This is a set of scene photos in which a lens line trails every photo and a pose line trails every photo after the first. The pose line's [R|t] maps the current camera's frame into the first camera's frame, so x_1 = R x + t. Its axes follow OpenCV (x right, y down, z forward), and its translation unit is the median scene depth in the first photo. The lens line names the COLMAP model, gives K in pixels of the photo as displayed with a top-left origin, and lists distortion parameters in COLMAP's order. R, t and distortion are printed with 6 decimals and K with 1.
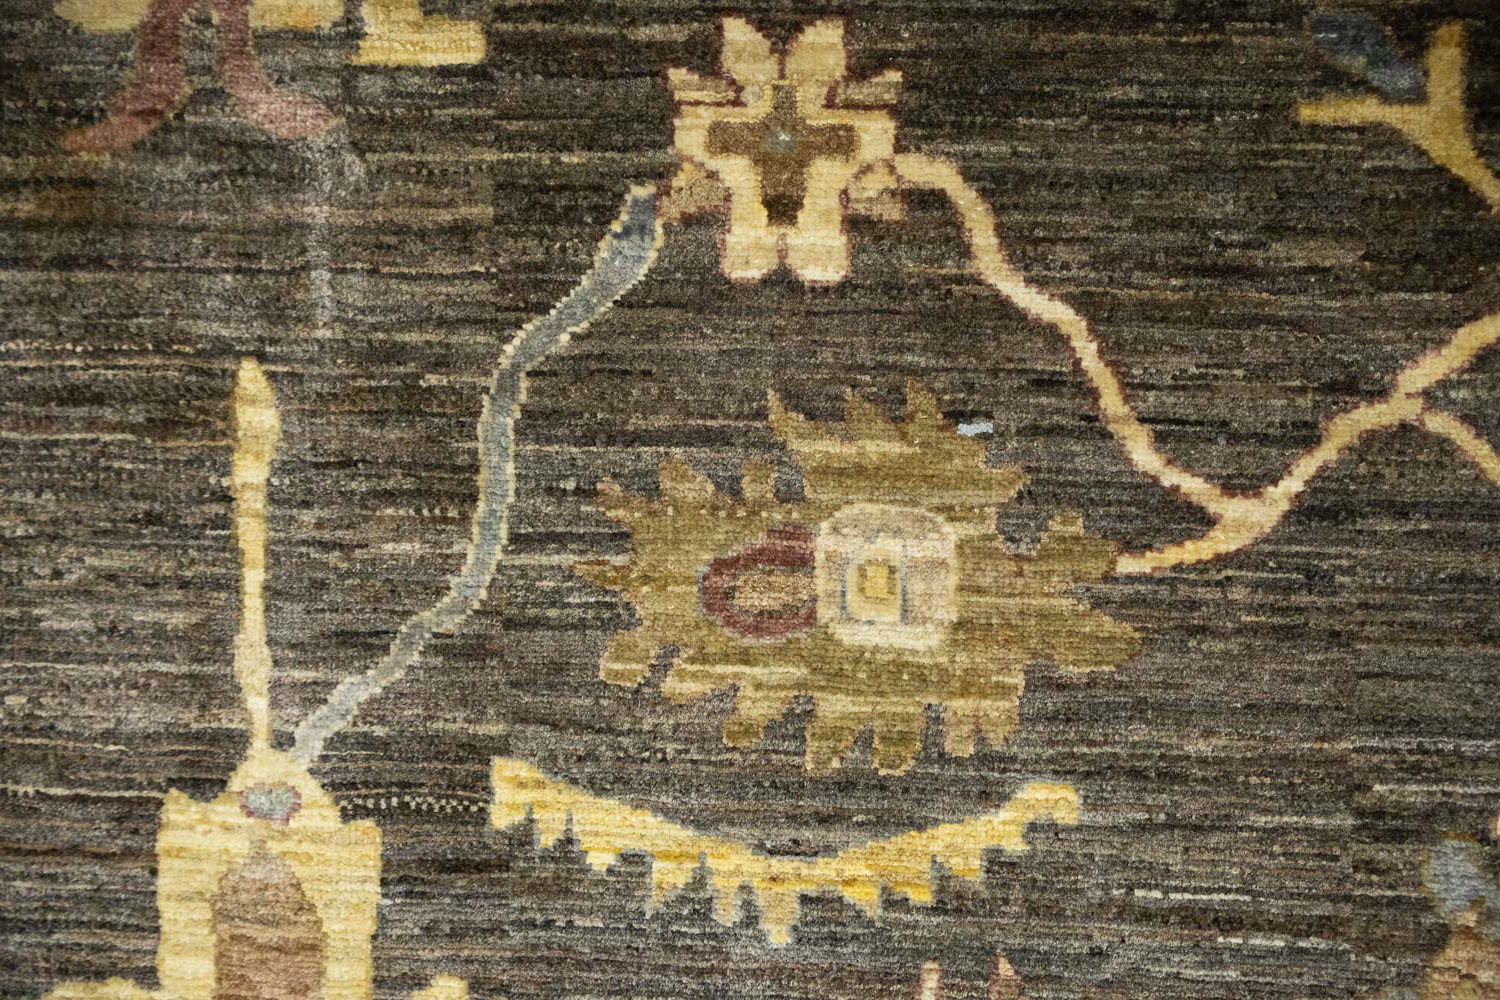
lens RADIAL K [[1275.1, 0, 729.3], [0, 1275.1, 449.2], [0, 0, 1]] dist [0.003213, -0.015863]
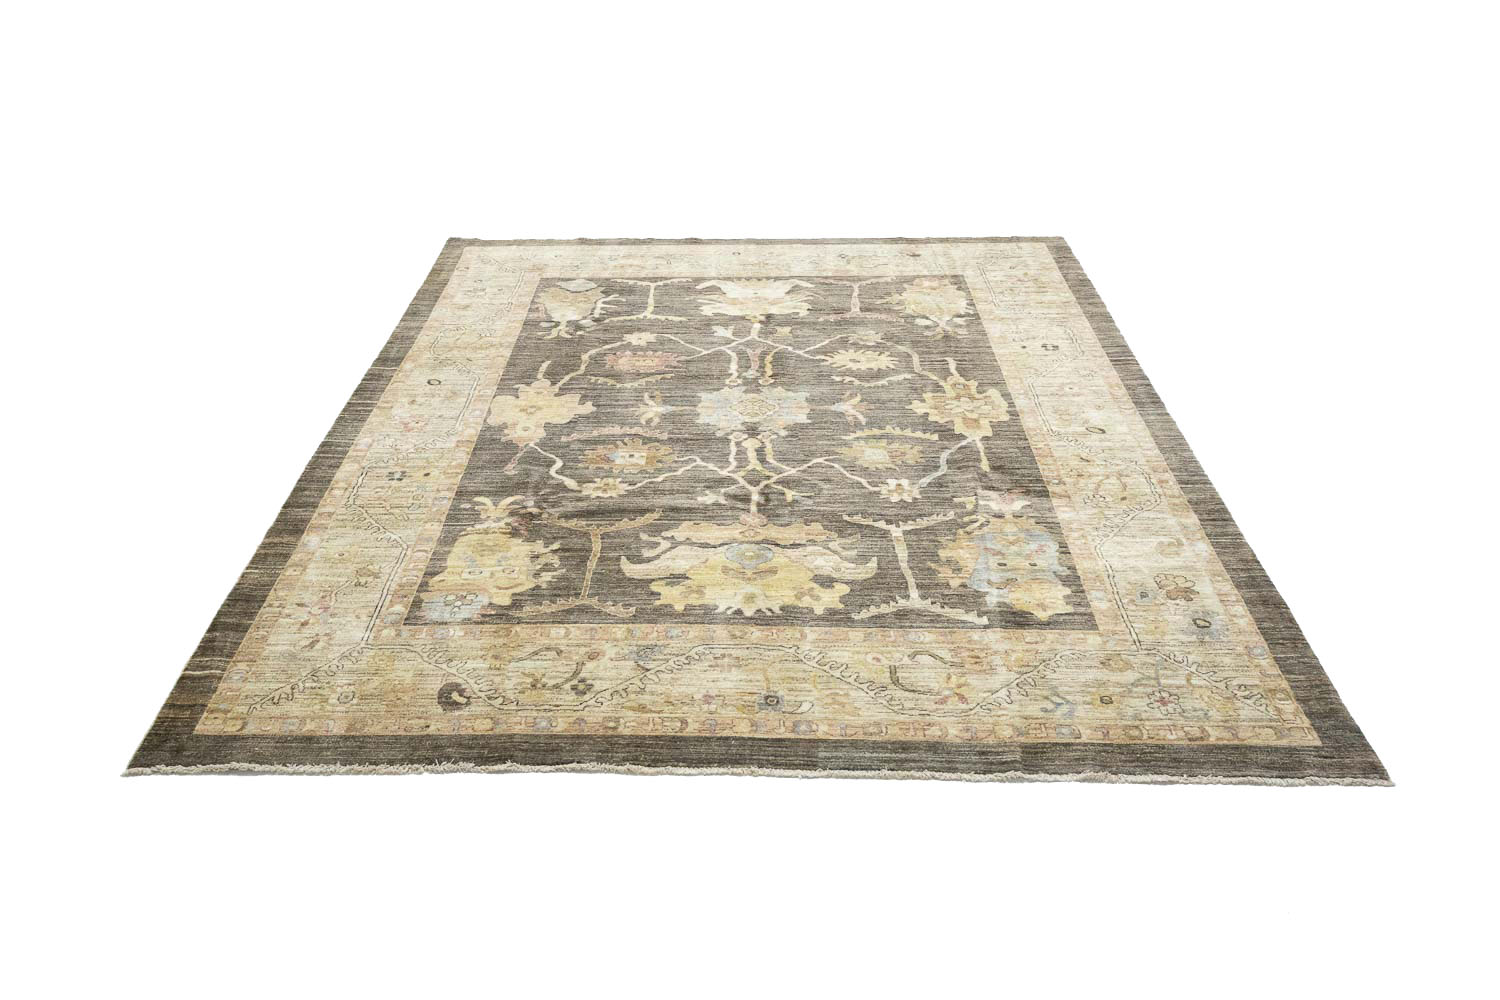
lens RADIAL K [[1299.1, 0, 733.6], [0, 1299.1, 416.6], [0, 0, 1]] dist [-0.000111, 0.010697]
pose [[-0.998114, 0.043378, 0.043435, 0.531188], [0.015820, -0.501897, 0.864783, -5.240886], [0.059313, 0.863839, 0.500264, -2.326035]]
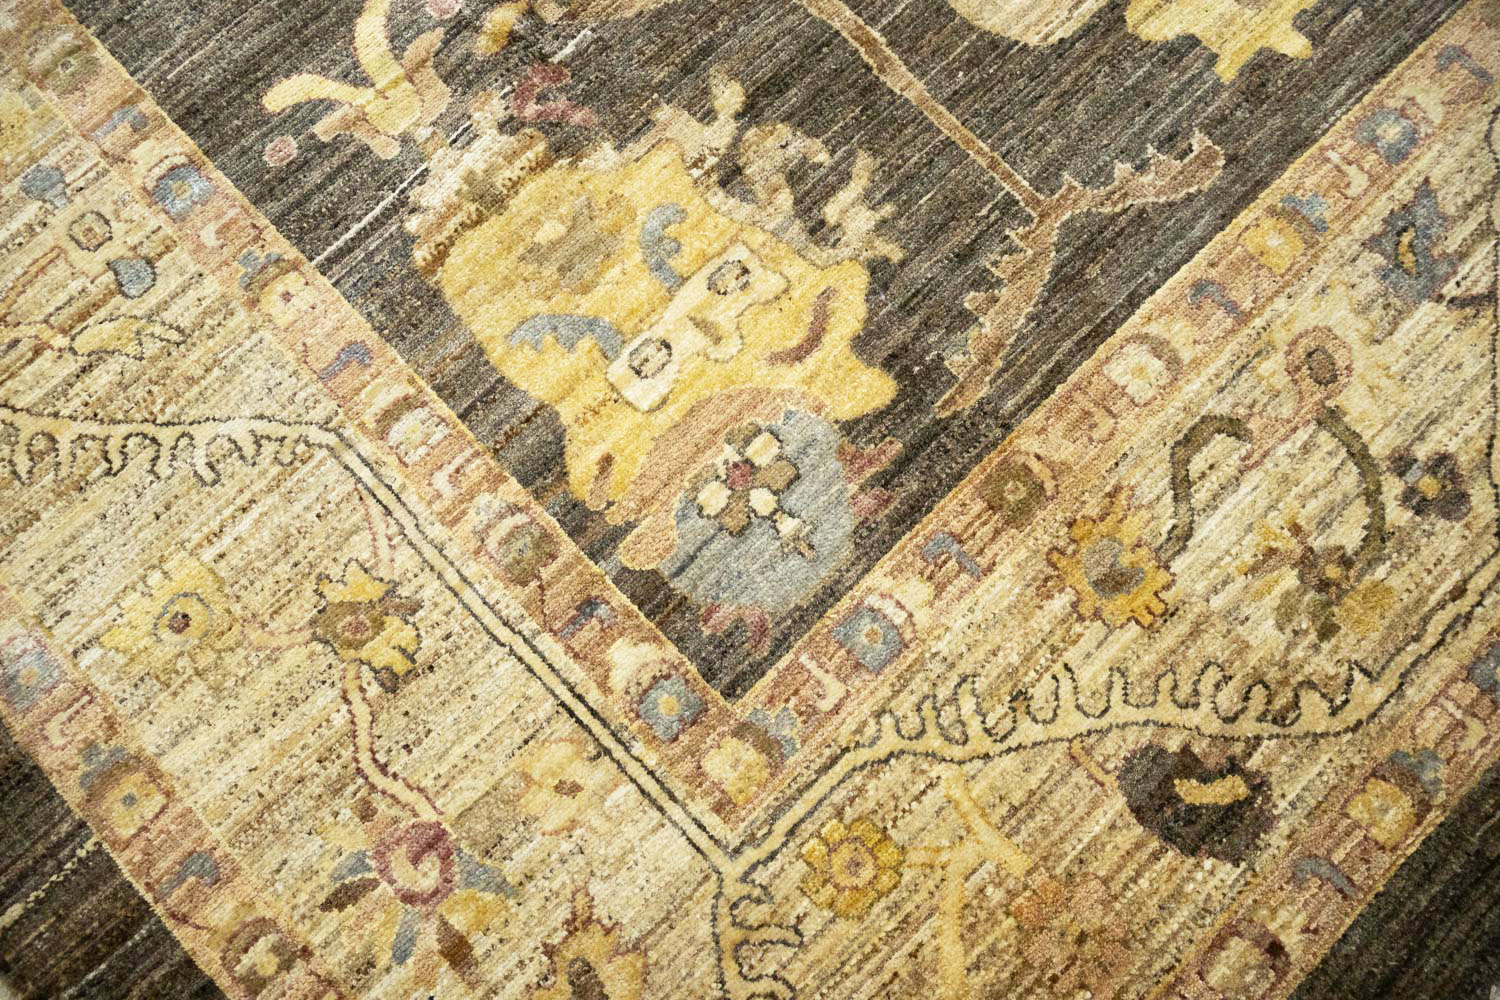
lens RADIAL K [[1281.9, 0, 772.7], [0, 1281.9, 480.1], [0, 0, 1]] dist [0.005199, -0.006337]
pose [[-0.714464, 0.688598, -0.123996, 2.072742], [-0.699630, -0.701157, 0.137467, -1.279835], [0.007719, 0.184966, 0.982715, -0.593714]]
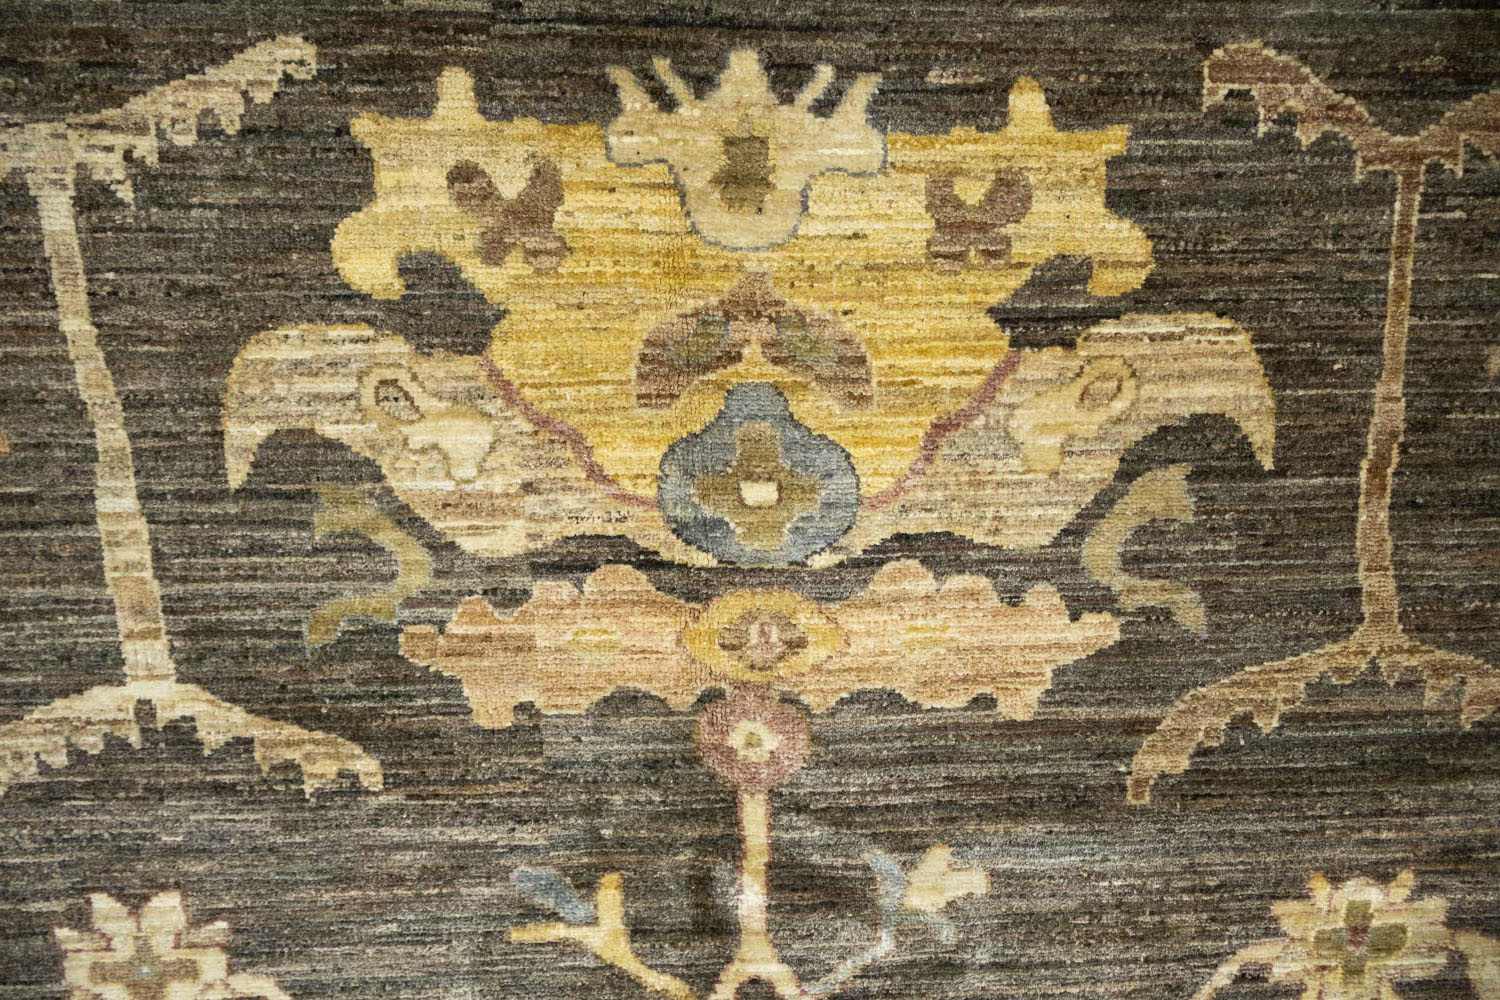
lens RADIAL K [[1281.9, 0, 772.7], [0, 1281.9, 480.1], [0, 0, 1]] dist [0.005199, -0.006337]
pose [[0.995590, -0.047405, 0.080952, 0.637382], [0.033415, 0.985531, 0.166168, -0.982799], [-0.087658, -0.162730, 0.982769, -0.355573]]
